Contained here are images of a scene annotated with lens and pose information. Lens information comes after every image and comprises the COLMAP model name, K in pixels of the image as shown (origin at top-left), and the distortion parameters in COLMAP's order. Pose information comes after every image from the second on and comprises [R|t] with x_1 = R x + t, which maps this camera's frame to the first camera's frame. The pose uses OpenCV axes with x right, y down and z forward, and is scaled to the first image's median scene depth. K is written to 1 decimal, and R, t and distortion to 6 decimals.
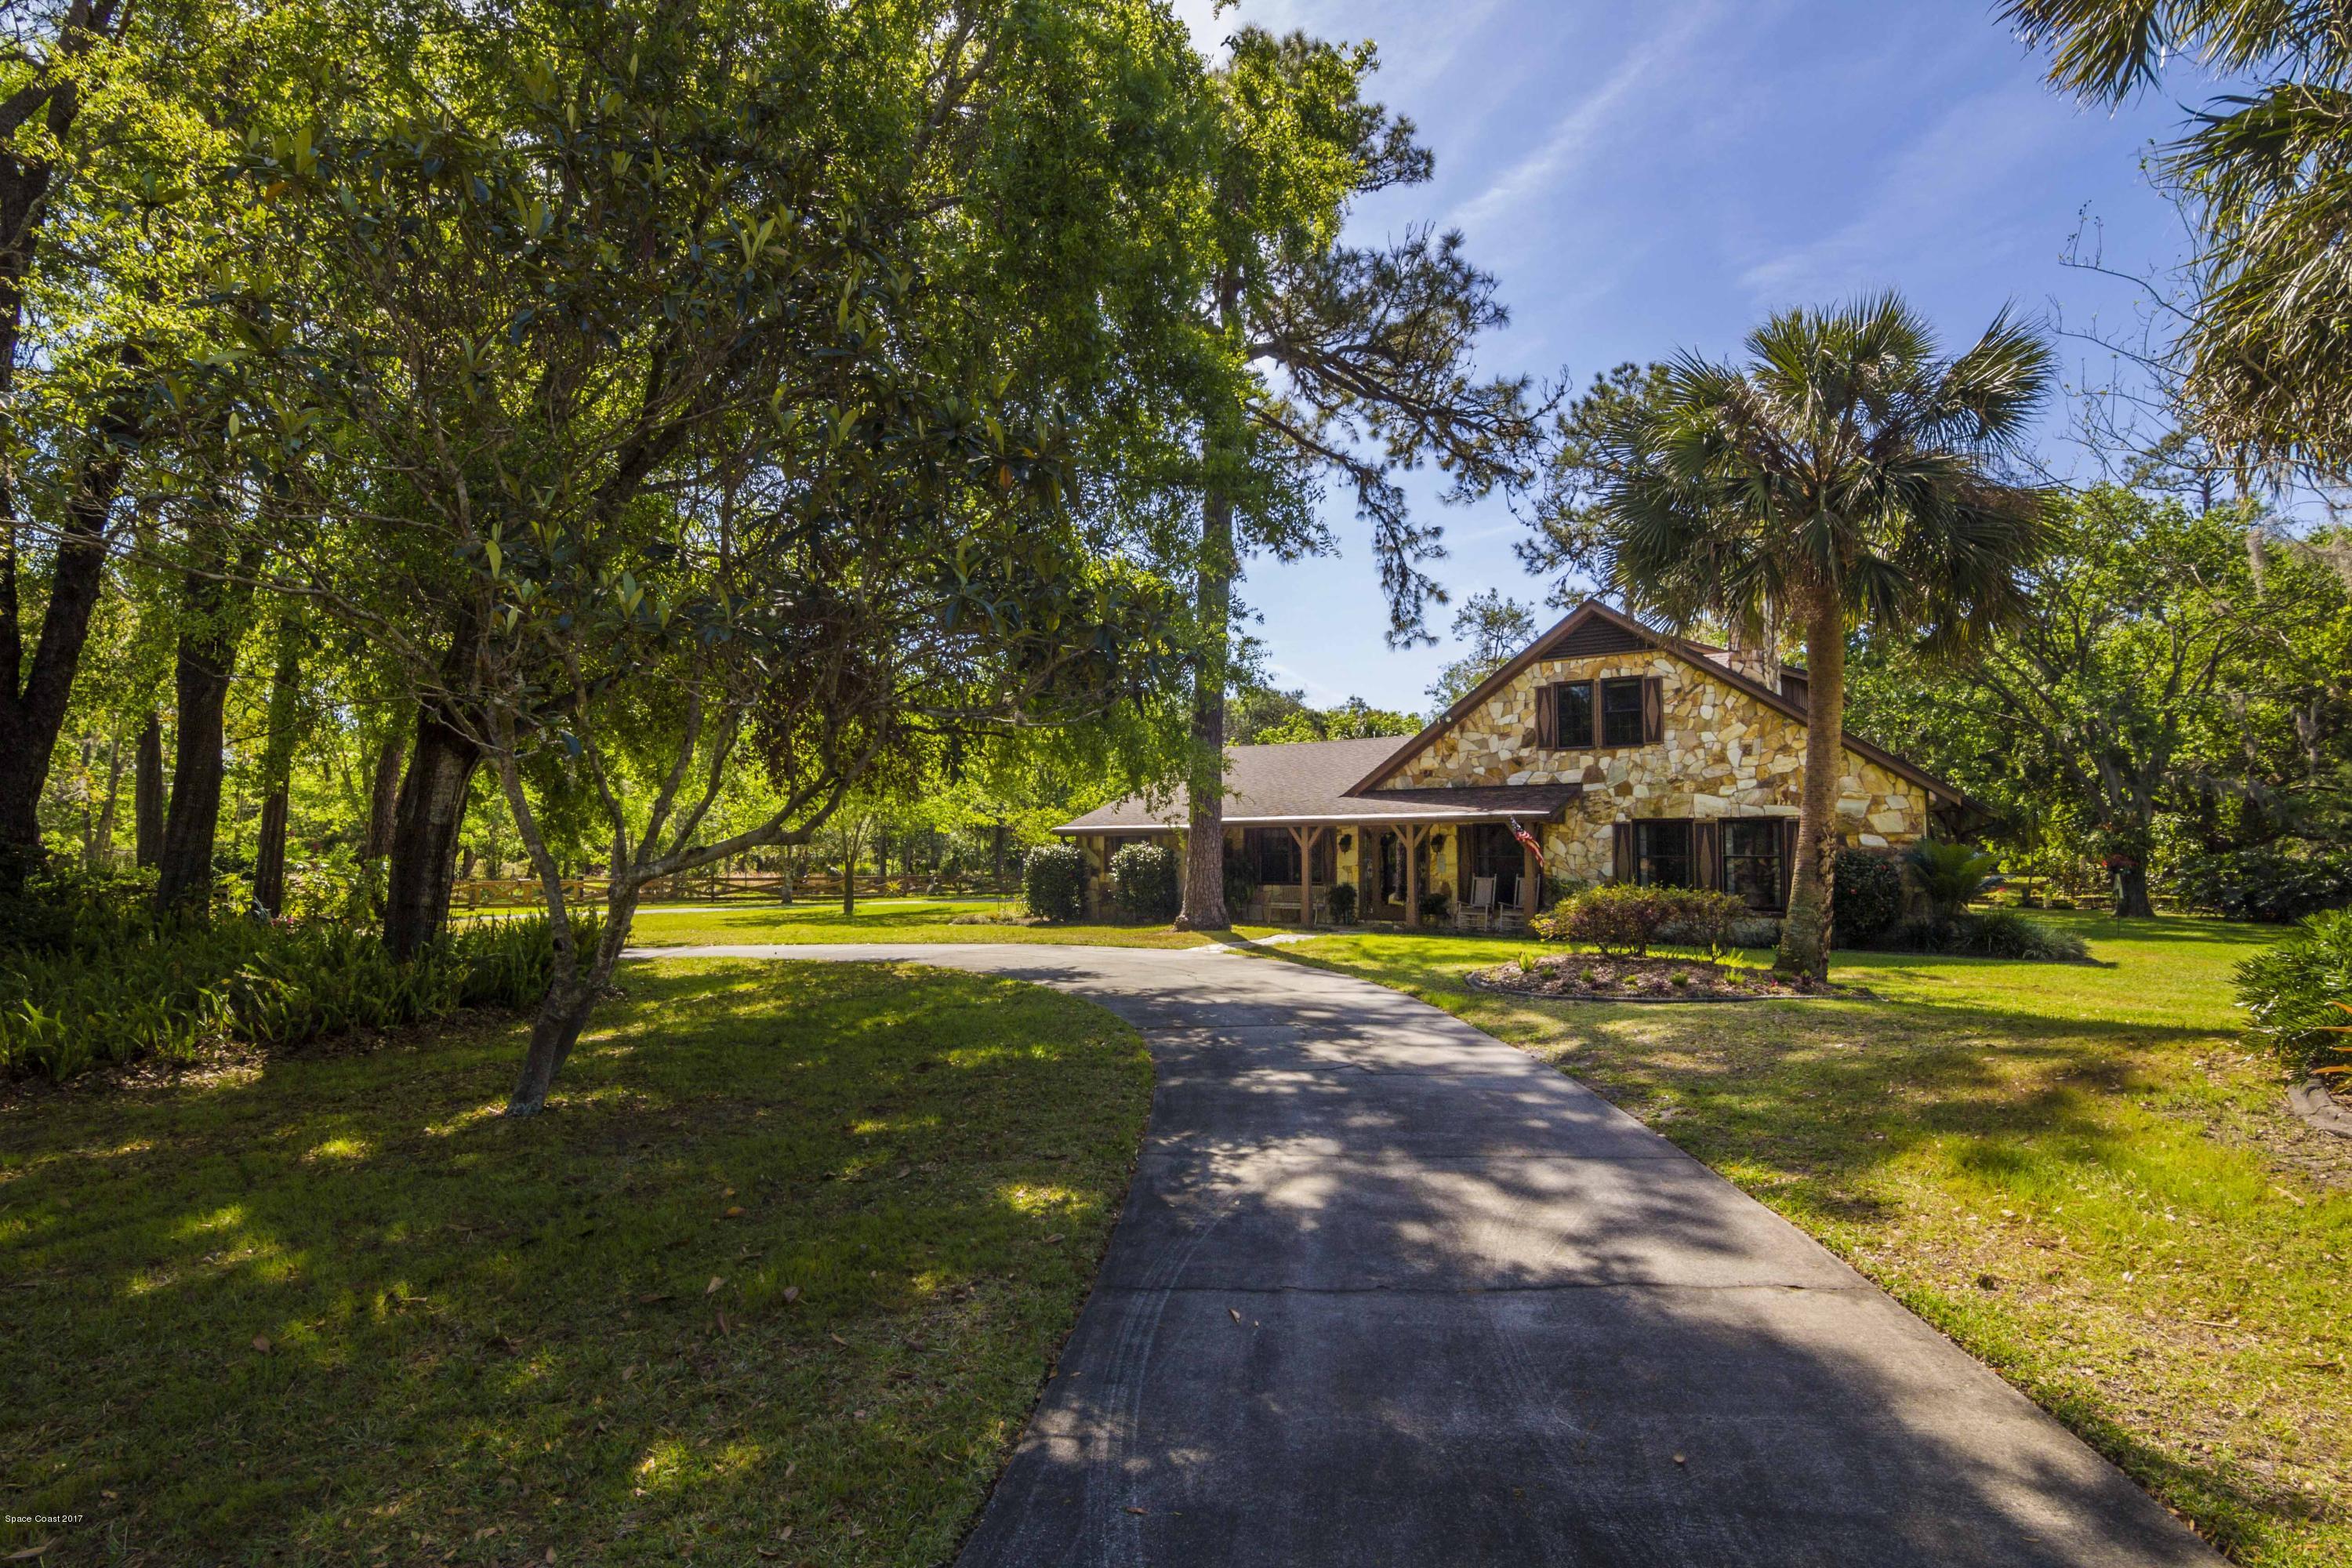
lens RADIAL K [[1200.0, 0, 1176.0], [0, 1200.0, 784.0], [0, 0, 1]] dist [-0.004217, -0.001615]
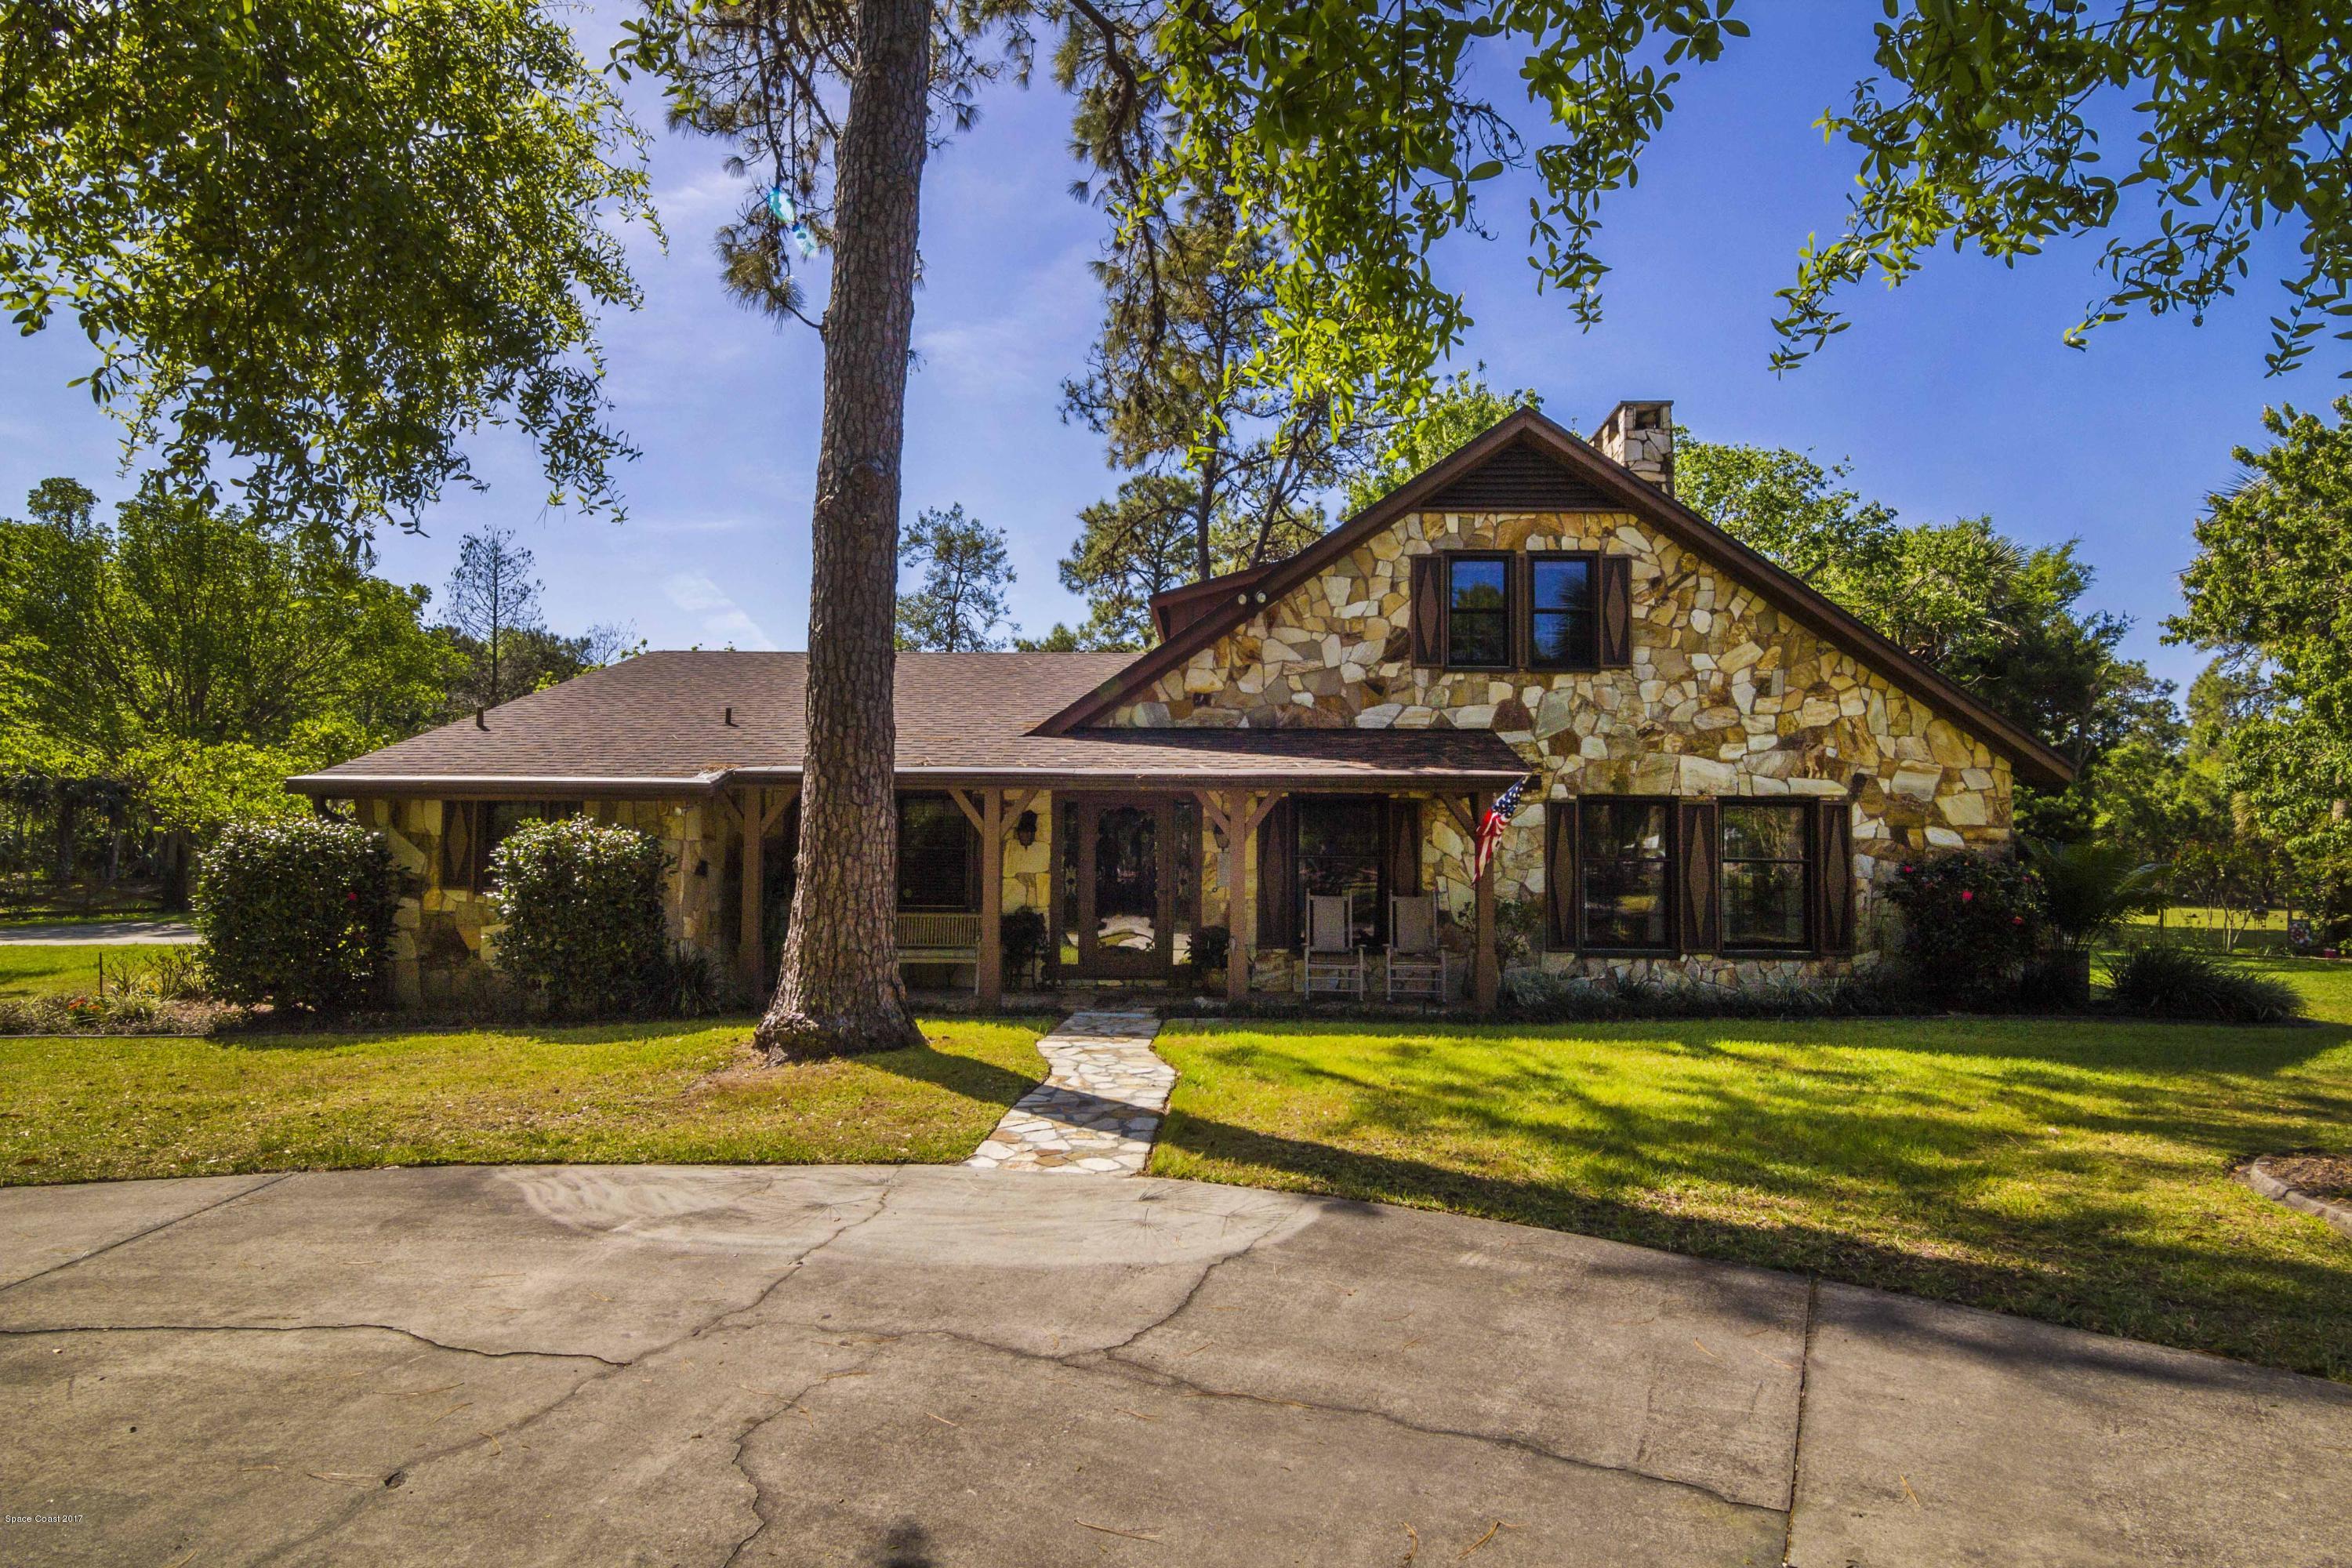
lens RADIAL K [[1200.0, 0, 1176.0], [0, 1200.0, 784.0], [0, 0, 1]] dist [-0.004217, -0.001615]
pose [[0.818212, 0.042057, 0.573376, -0.110692], [-0.042871, 0.999007, -0.012099, 0.038590], [-0.573316, -0.014681, 0.819203, 0.623240]]
